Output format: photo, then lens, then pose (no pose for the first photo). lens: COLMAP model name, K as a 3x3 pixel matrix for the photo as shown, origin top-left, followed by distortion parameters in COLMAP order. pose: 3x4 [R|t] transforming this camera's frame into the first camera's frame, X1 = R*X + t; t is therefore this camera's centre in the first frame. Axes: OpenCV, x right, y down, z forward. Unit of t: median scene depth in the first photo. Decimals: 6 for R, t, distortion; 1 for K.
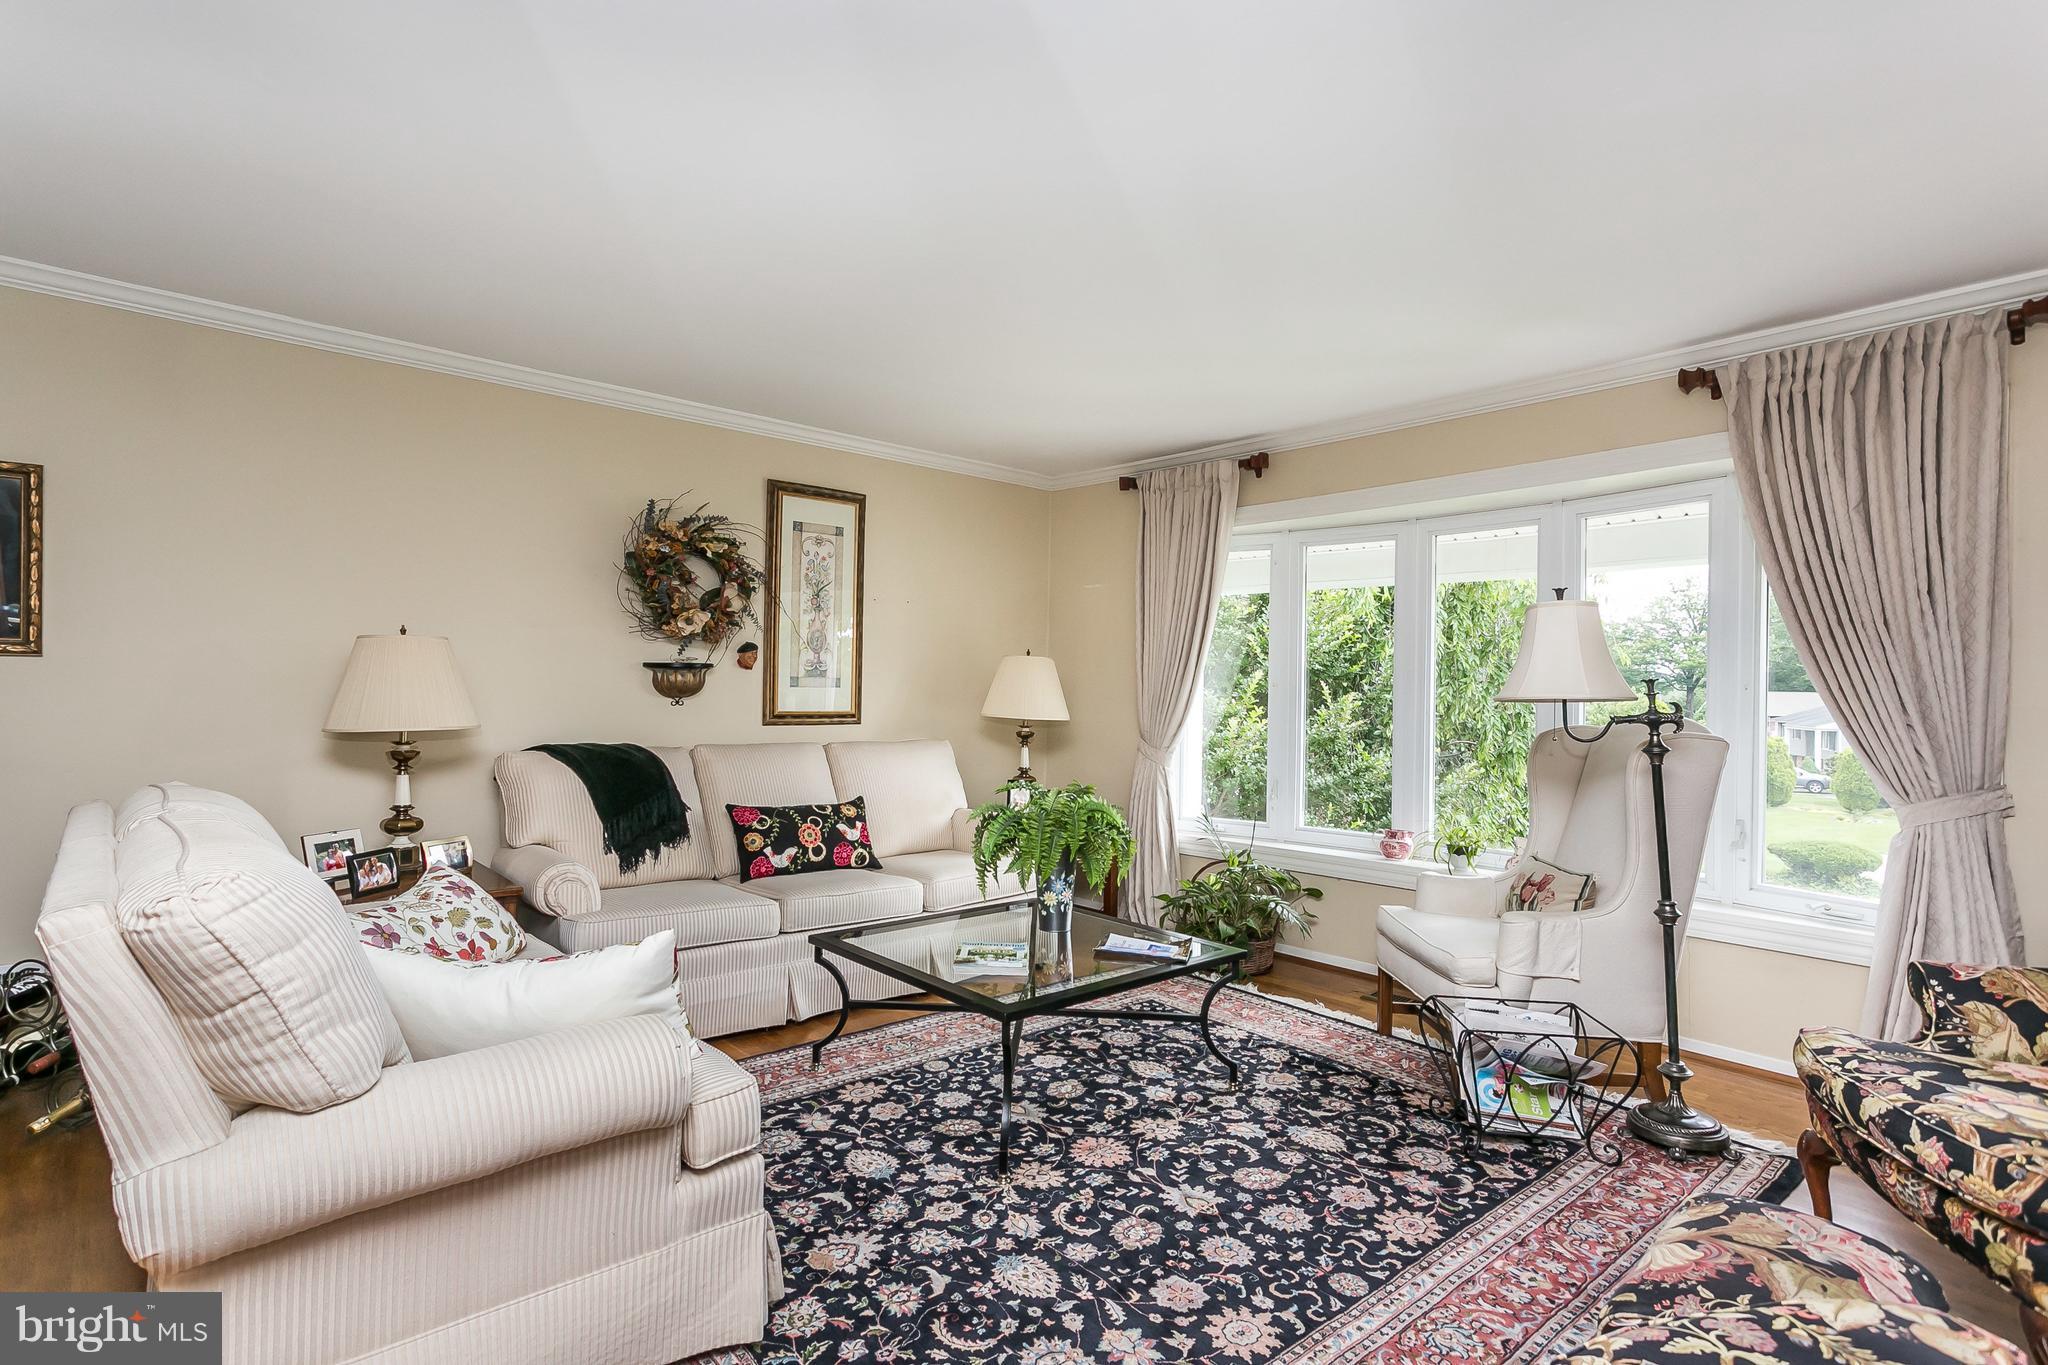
lens RADIAL K [[1002.5, 0, 1015.4], [0, 1002.5, 683.1], [0, 0, 1]] dist [0.006468, 0.001106]
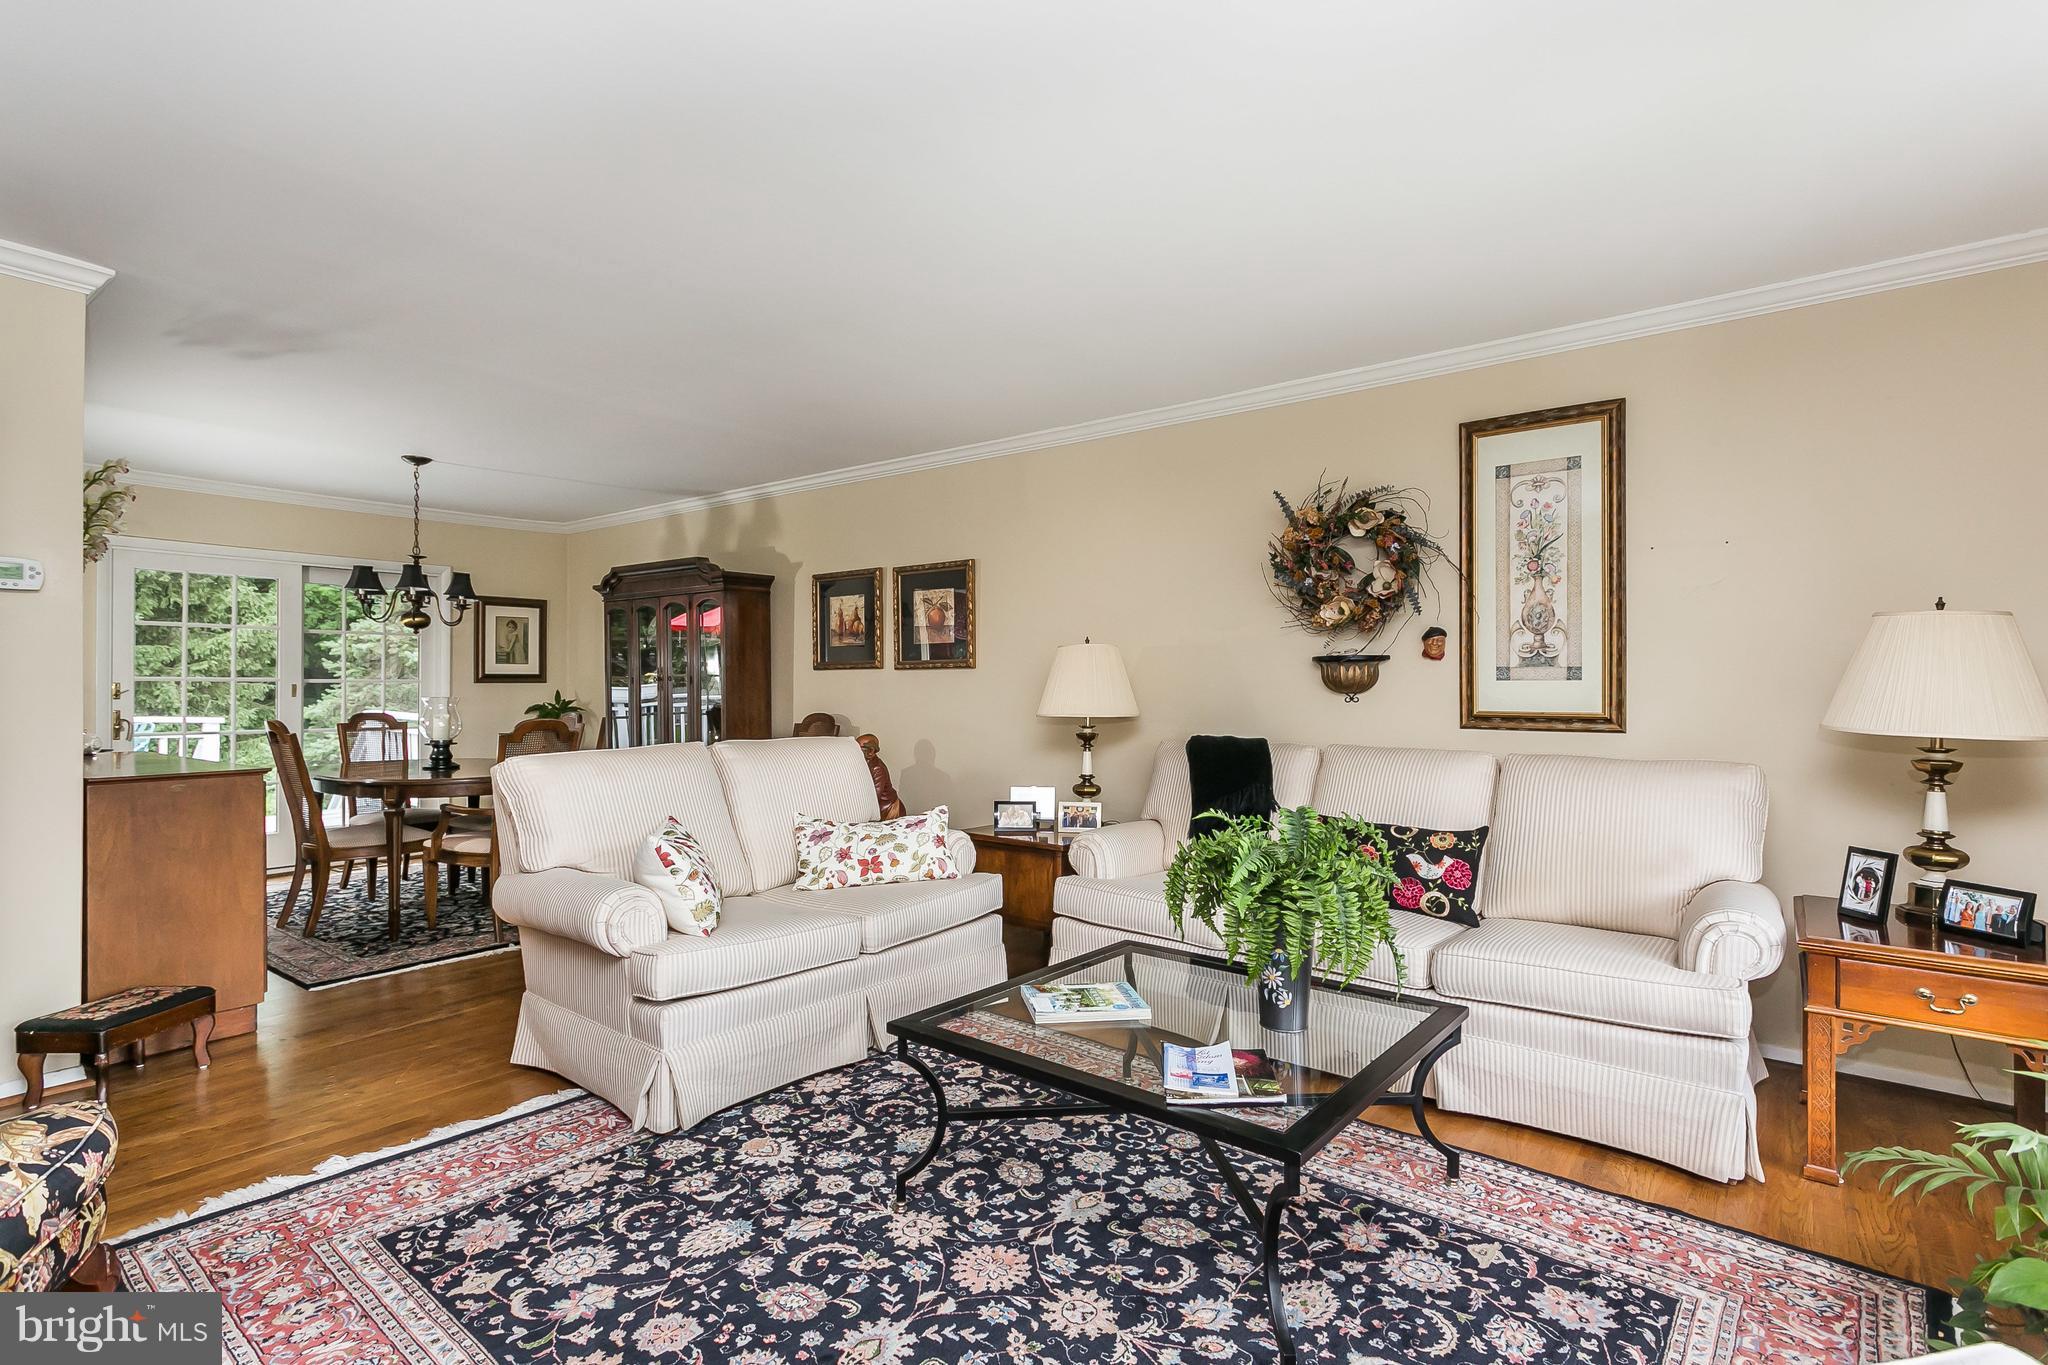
lens RADIAL K [[1002.5, 0, 1013.1], [0, 1002.5, 686.2], [0, 0, 1]] dist [0.006468, 0.001106]
pose [[0.161987, -0.011822, -0.986722, 0.760135], [0.007043, 0.999917, -0.010824, 0.022400], [0.986768, -0.005196, 0.162056, 0.789964]]
